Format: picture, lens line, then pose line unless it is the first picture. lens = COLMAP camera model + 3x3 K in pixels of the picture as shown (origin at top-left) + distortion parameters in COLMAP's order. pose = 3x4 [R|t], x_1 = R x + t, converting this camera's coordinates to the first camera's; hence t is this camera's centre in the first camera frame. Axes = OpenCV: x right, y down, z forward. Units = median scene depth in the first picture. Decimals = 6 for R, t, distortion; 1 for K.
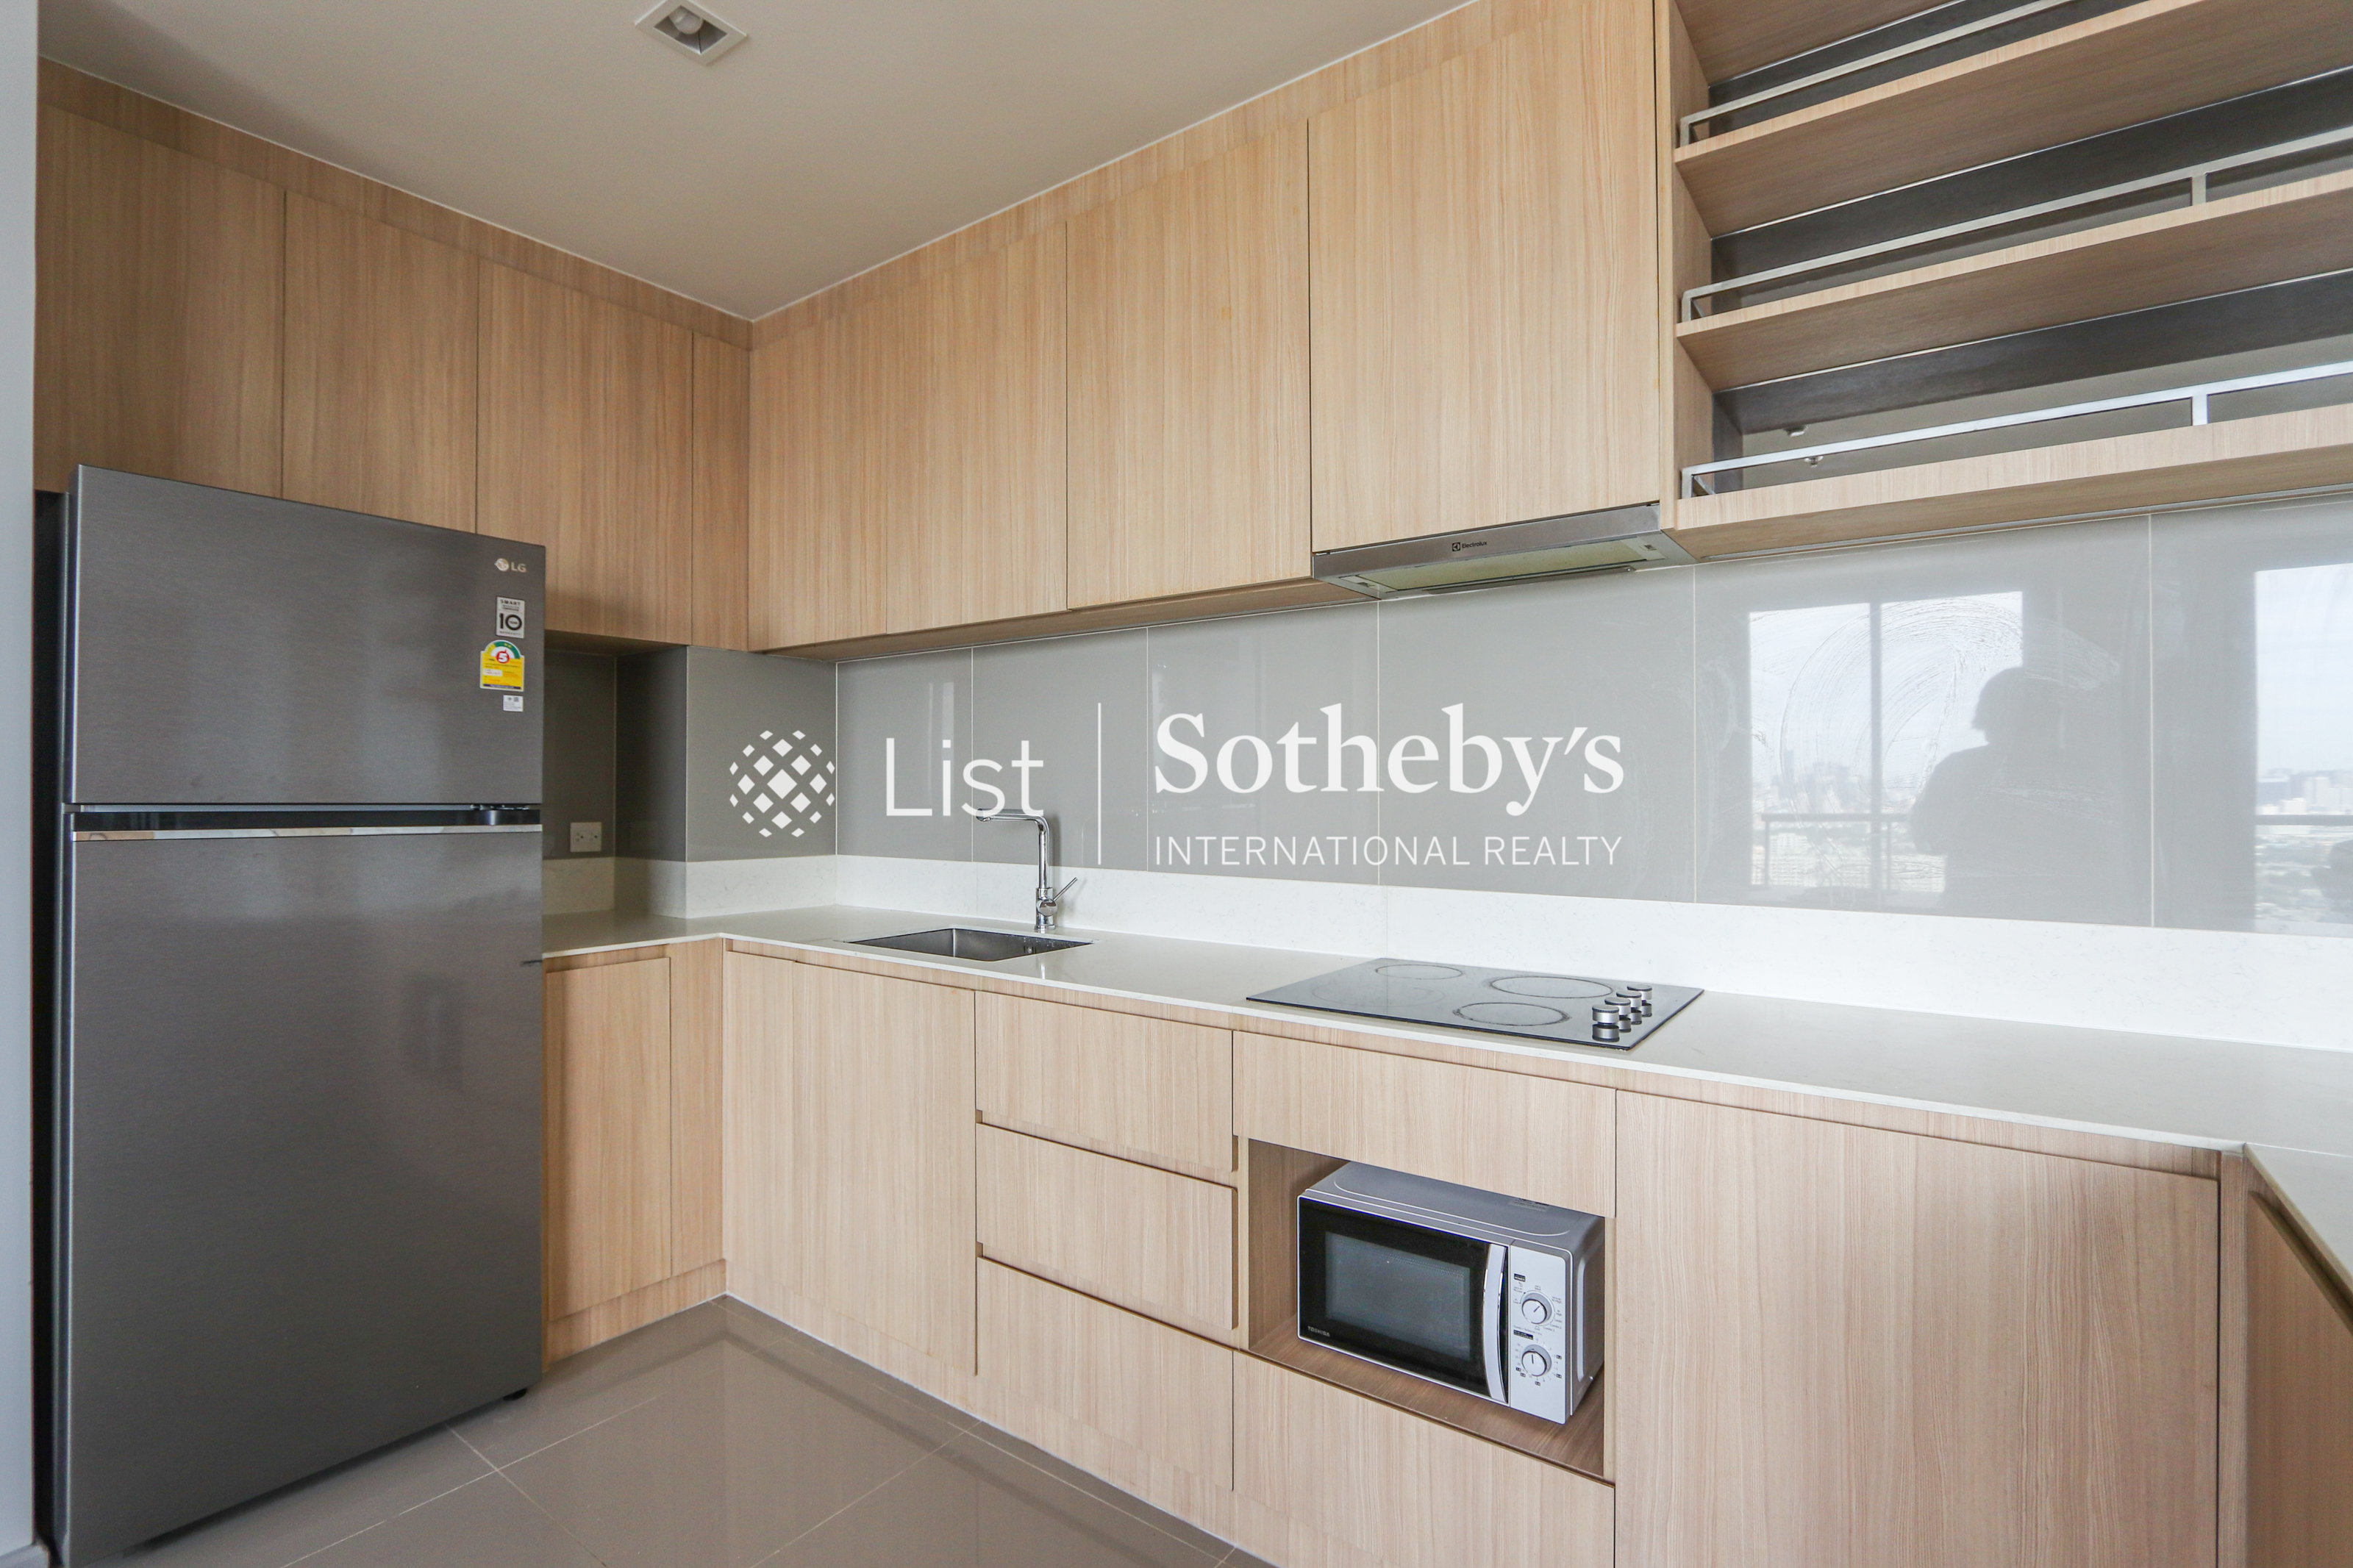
lens RADIAL K [[1091.7, 0, 1176.5], [0, 1091.7, 784.0], [0, 0, 1]] dist [-0.015080, 0.001164]
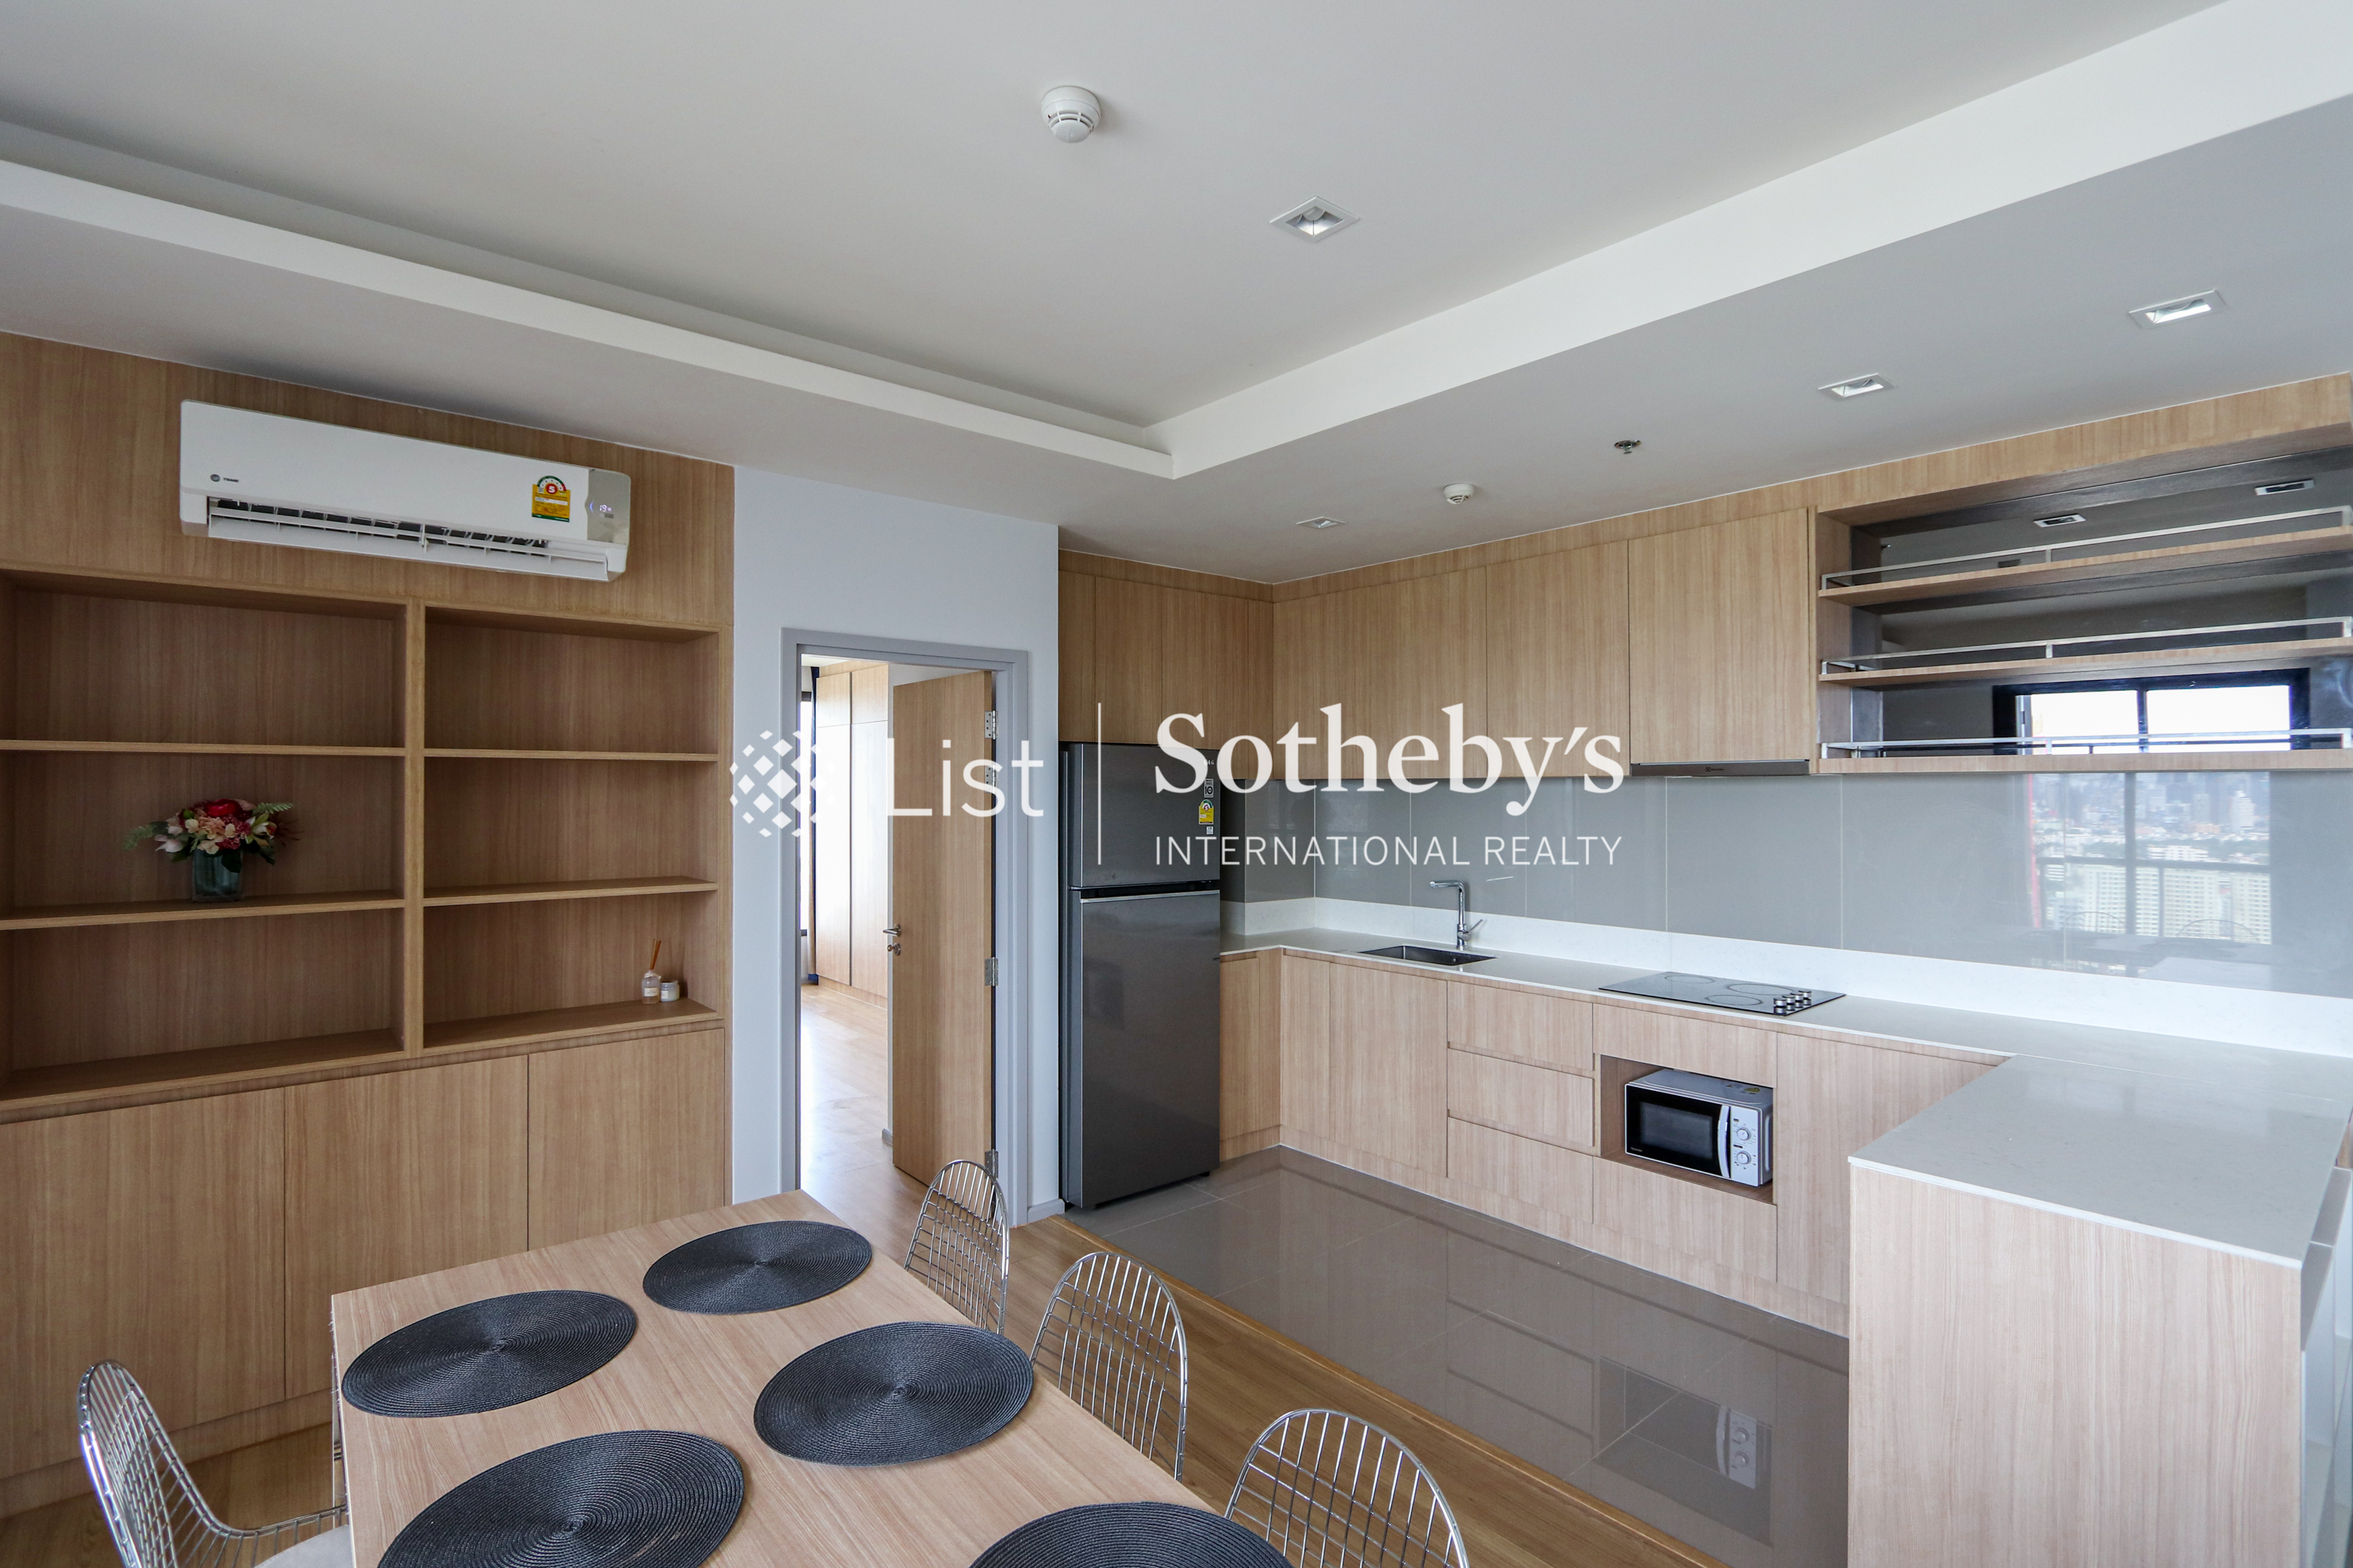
lens RADIAL K [[1091.7, 0, 1176.5], [0, 1091.7, 784.0], [0, 0, 1]] dist [-0.015080, 0.001164]
pose [[0.970980, -0.001604, -0.239156, -0.179022], [0.001397, 0.999998, -0.001033, -0.156235], [0.239157, 0.000669, 0.970981, -0.980408]]
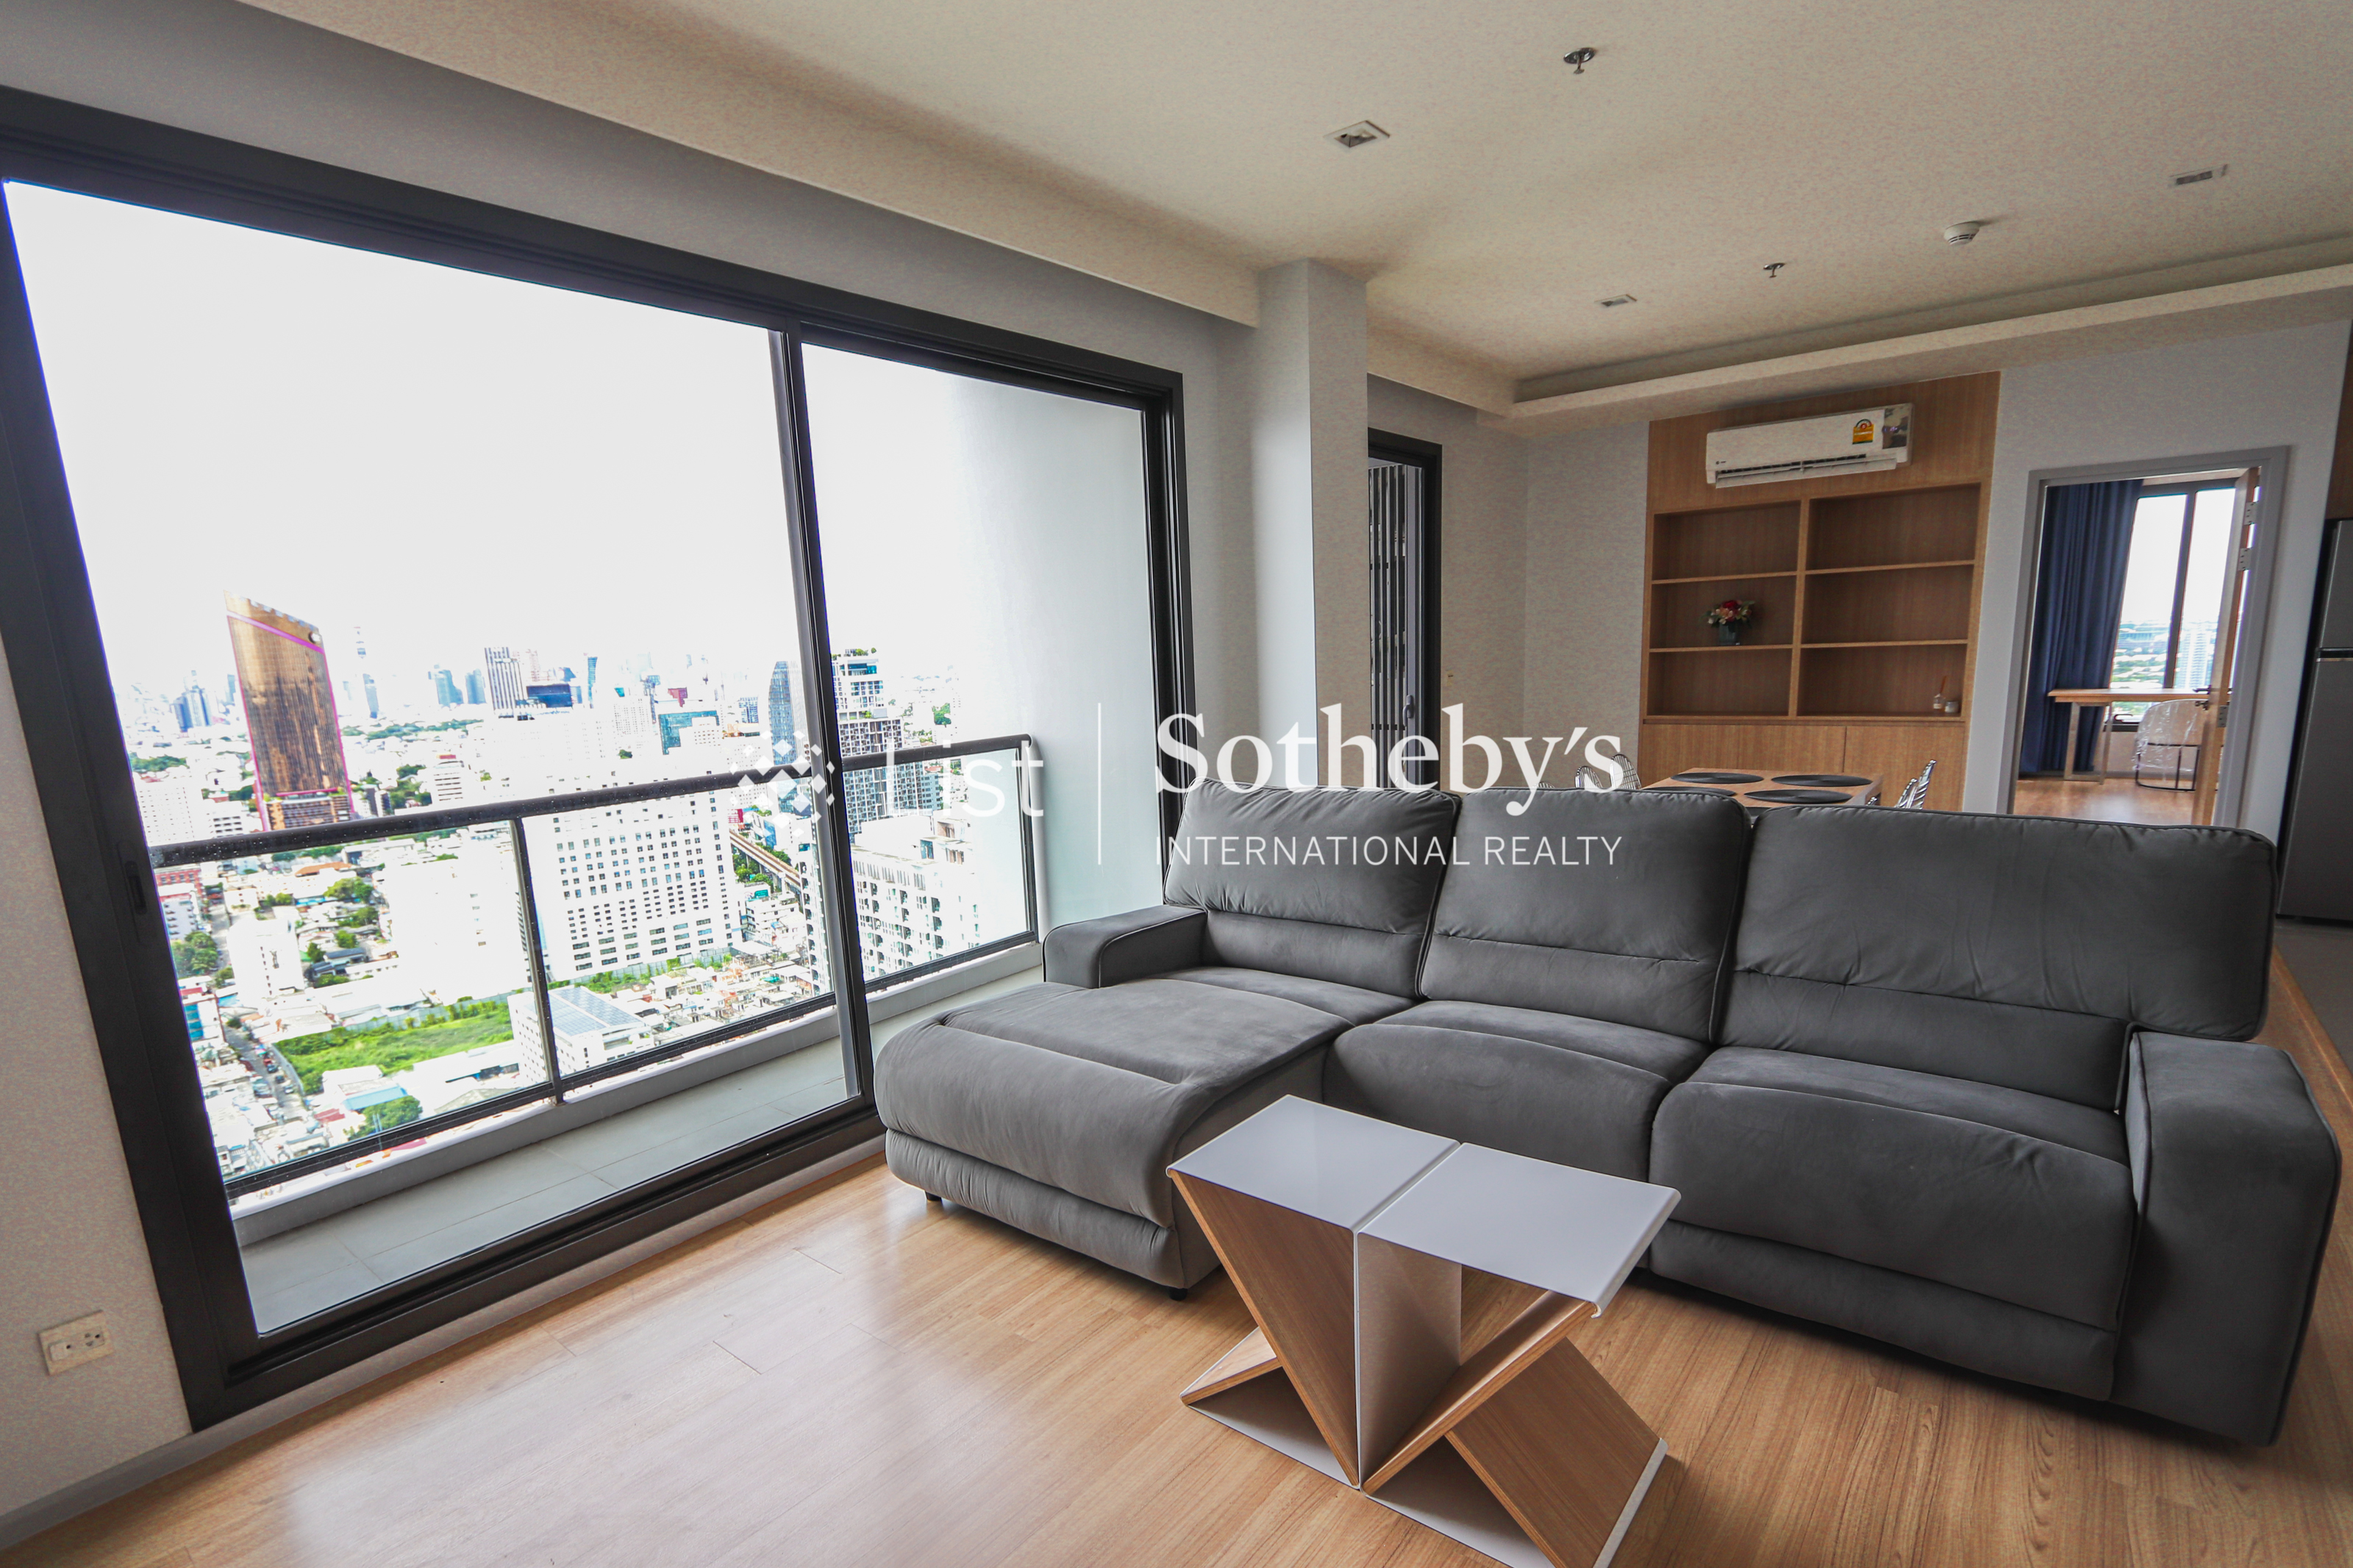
lens RADIAL K [[1117.2, 0, 1173.1], [0, 1117.2, 858.4], [0, 0, 1]] dist [-0.013346, -0.000672]
pose [[-0.035329, 0.188479, -0.981442, 1.480310], [0.047169, 0.981275, 0.186749, -0.091390], [0.998262, -0.039696, -0.043557, -1.396386]]
